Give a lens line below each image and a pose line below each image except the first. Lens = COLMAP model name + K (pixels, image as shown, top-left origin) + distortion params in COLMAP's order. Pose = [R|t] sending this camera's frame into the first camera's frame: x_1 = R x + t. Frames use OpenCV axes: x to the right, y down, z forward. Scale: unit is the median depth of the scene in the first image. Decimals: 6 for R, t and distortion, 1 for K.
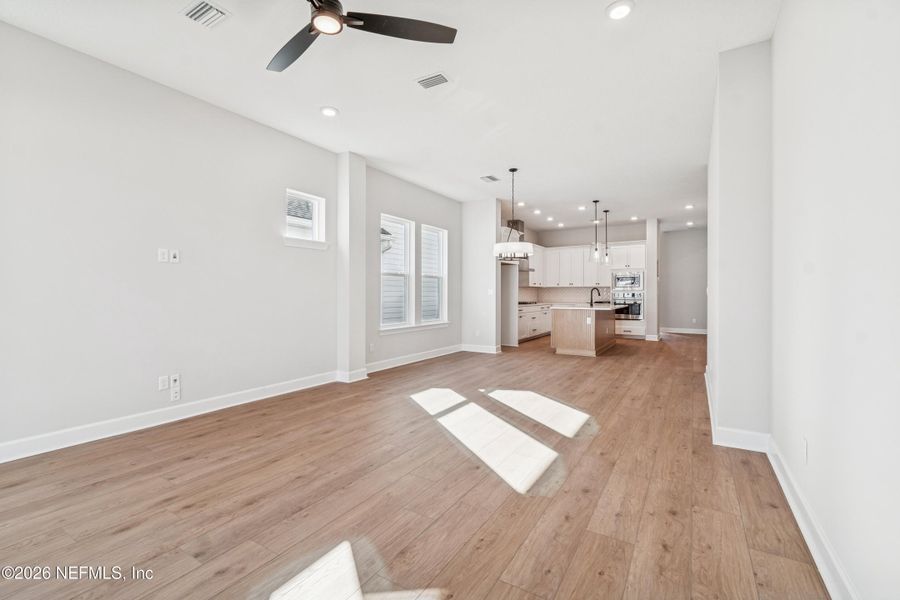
lens RADIAL K [[400.6, 0, 453.9], [0, 400.6, 294.8], [0, 0, 1]] dist [0.006595, -0.001956]
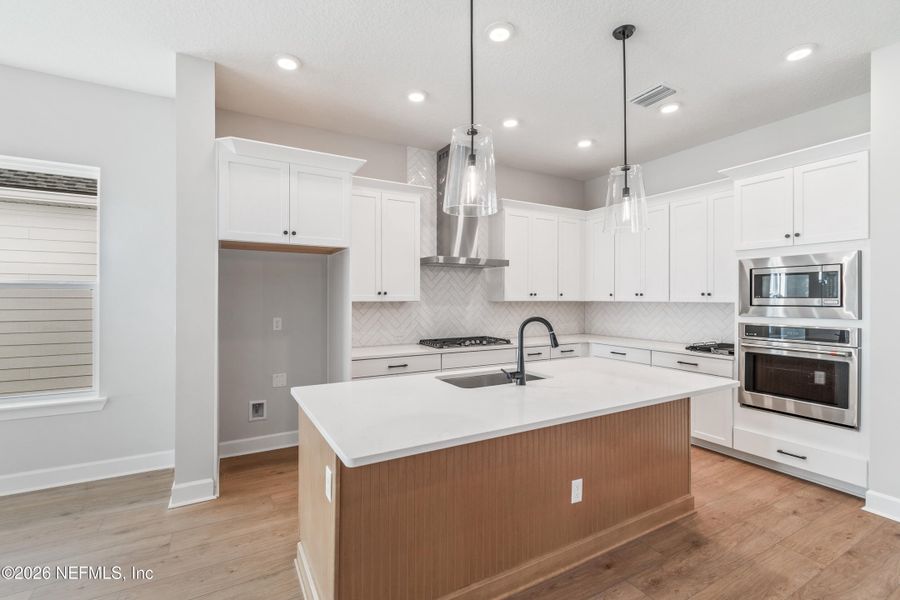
lens RADIAL K [[400.6, 0, 452.7], [0, 400.6, 299.3], [0, 0, 1]] dist [0.006595, -0.001956]
pose [[0.865978, 0.005362, -0.500054, 0.360362], [-0.004468, 0.999986, 0.002987, -0.024262], [0.500063, -0.000352, 0.865989, 0.612545]]
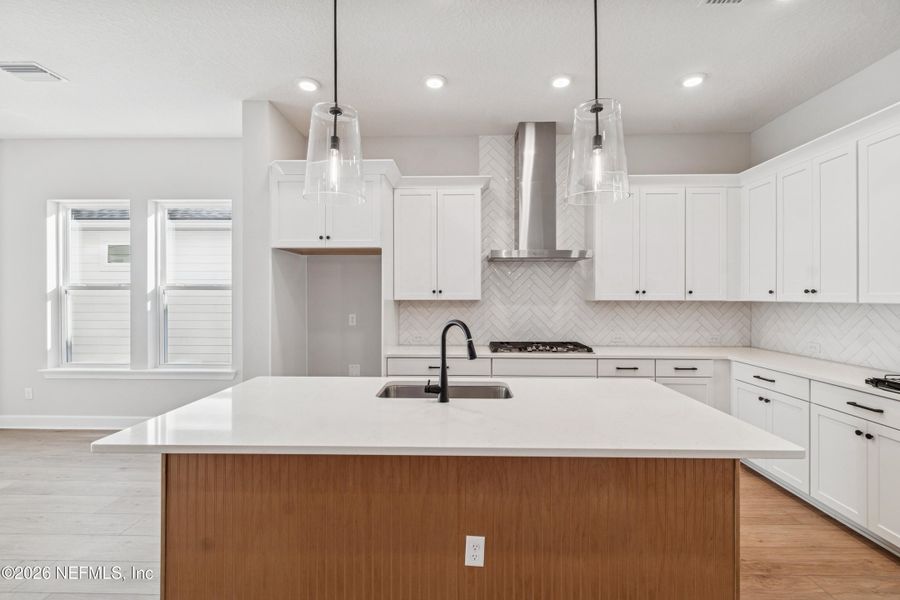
lens RADIAL K [[400.6, 0, 451.0], [0, 400.6, 298.4], [0, 0, 1]] dist [0.006595, -0.001956]
pose [[0.489886, 0.008378, -0.871746, 0.440160], [-0.004047, 0.999965, 0.007336, -0.024967], [0.871777, -0.000066, 0.489903, 0.732427]]
